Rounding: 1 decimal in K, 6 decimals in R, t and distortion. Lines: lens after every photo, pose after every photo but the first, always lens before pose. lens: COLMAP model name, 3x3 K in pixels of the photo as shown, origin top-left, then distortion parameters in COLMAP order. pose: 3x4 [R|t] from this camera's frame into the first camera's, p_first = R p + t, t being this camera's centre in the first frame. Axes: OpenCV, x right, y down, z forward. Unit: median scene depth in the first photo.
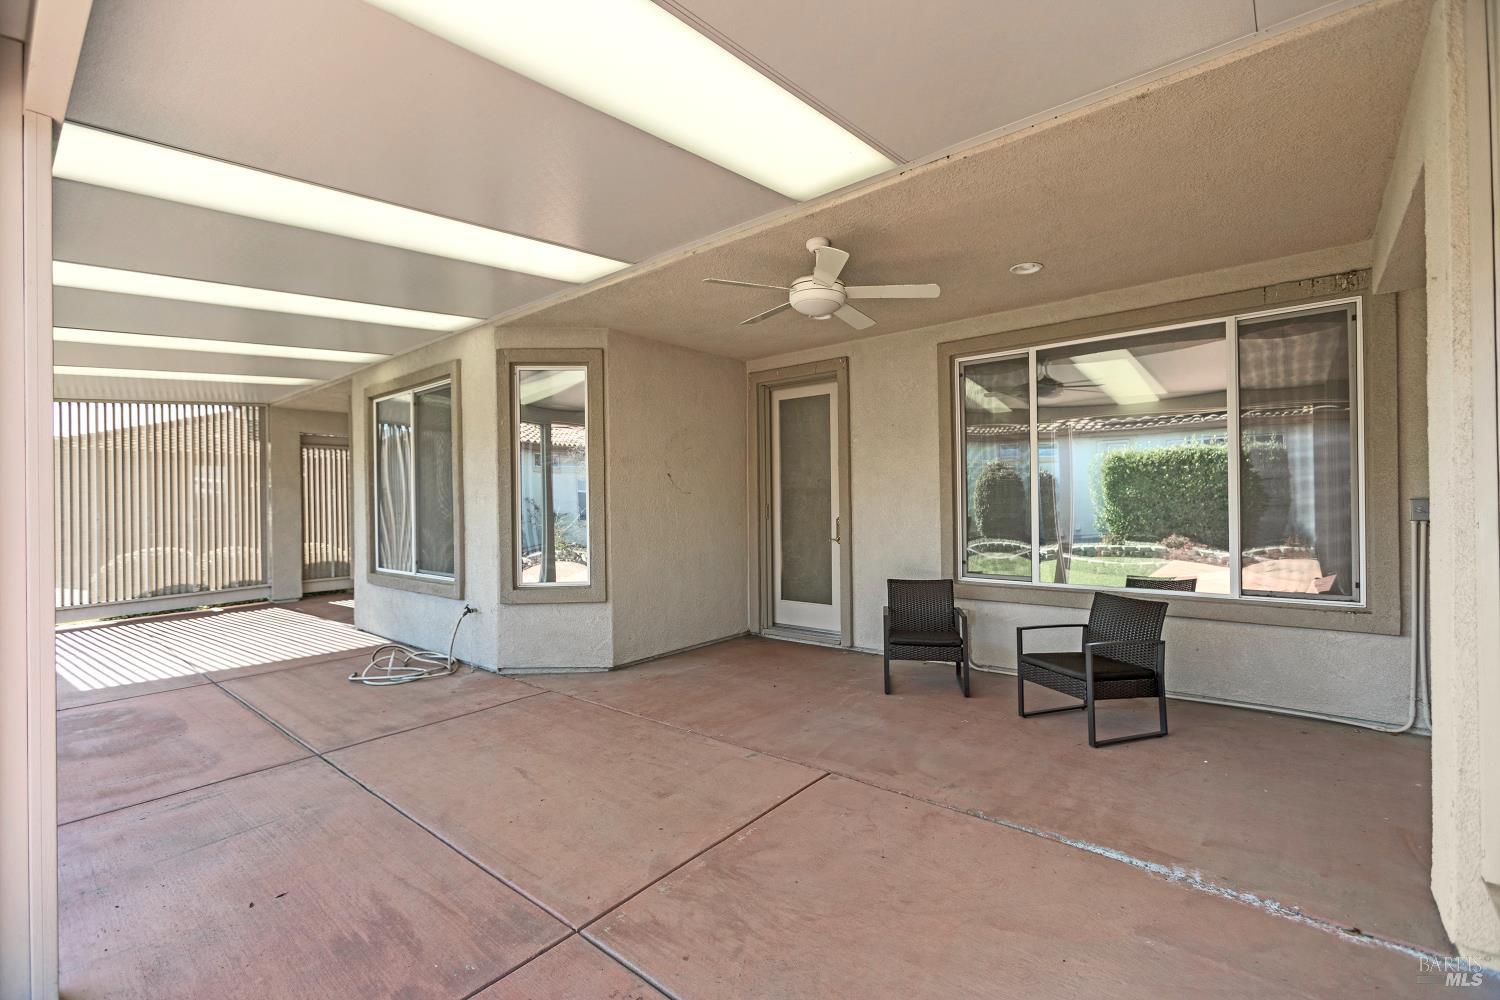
lens RADIAL K [[652.8, 0, 743.7], [0, 652.8, 503.9], [0, 0, 1]] dist [-0.001297, 0.000203]
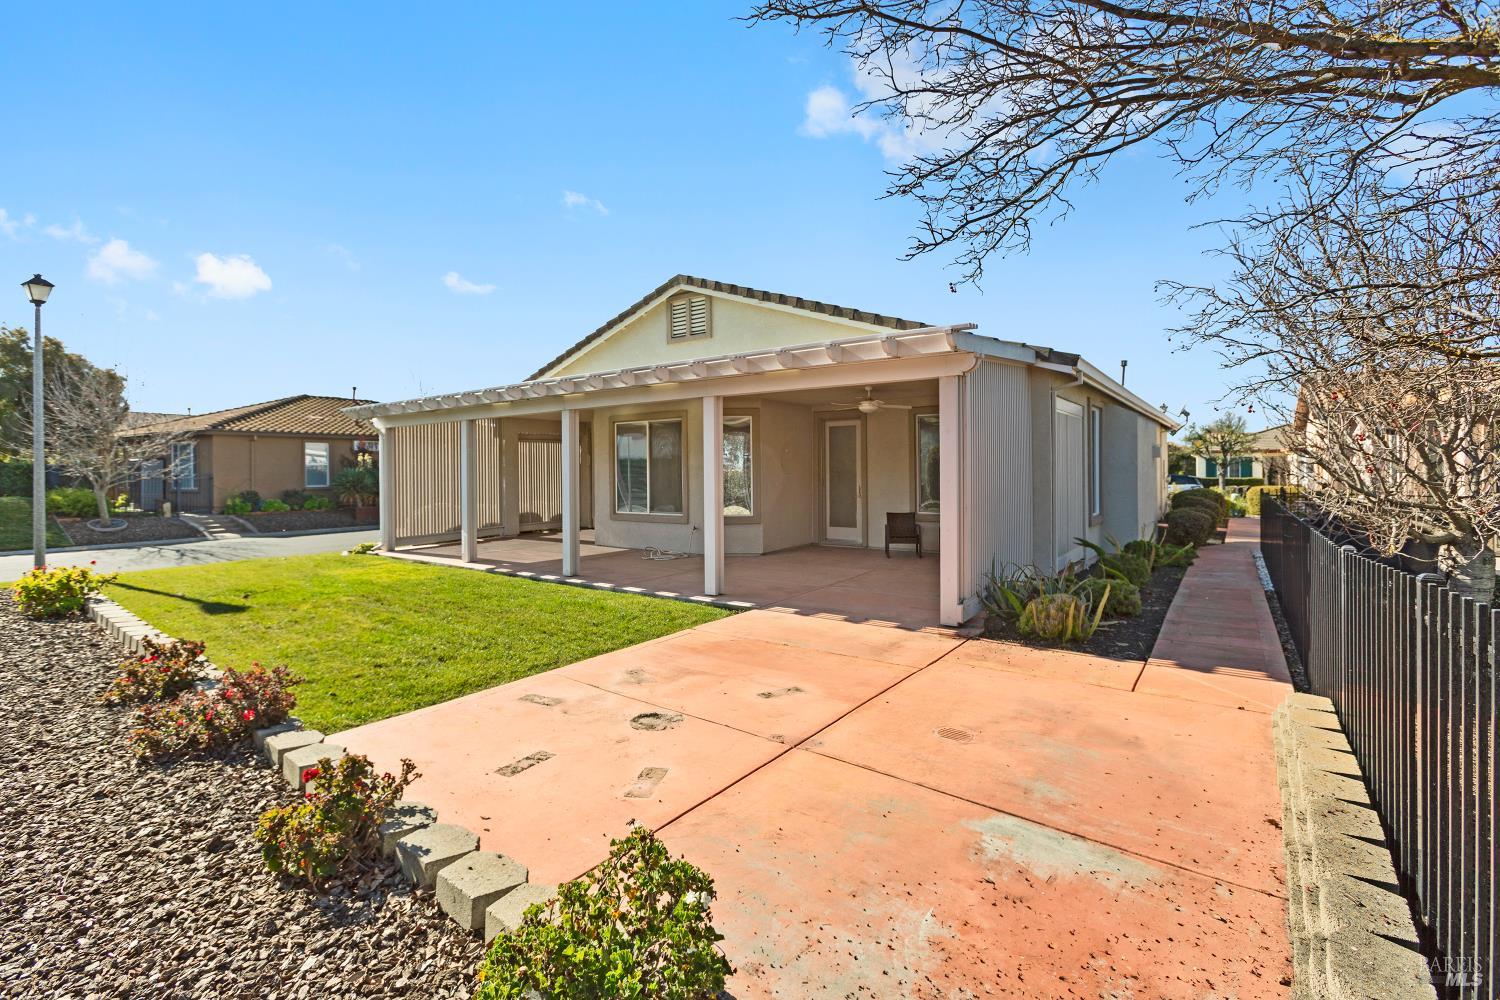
lens RADIAL K [[661.0, 0, 742.9], [0, 661.0, 487.7], [0, 0, 1]] dist [-0.001266, -0.000006]
pose [[0.998030, 0.002650, 0.062689, -0.326807], [-0.003977, 0.999771, 0.021047, -0.013086], [-0.062619, -0.021255, 0.997811, -0.976371]]
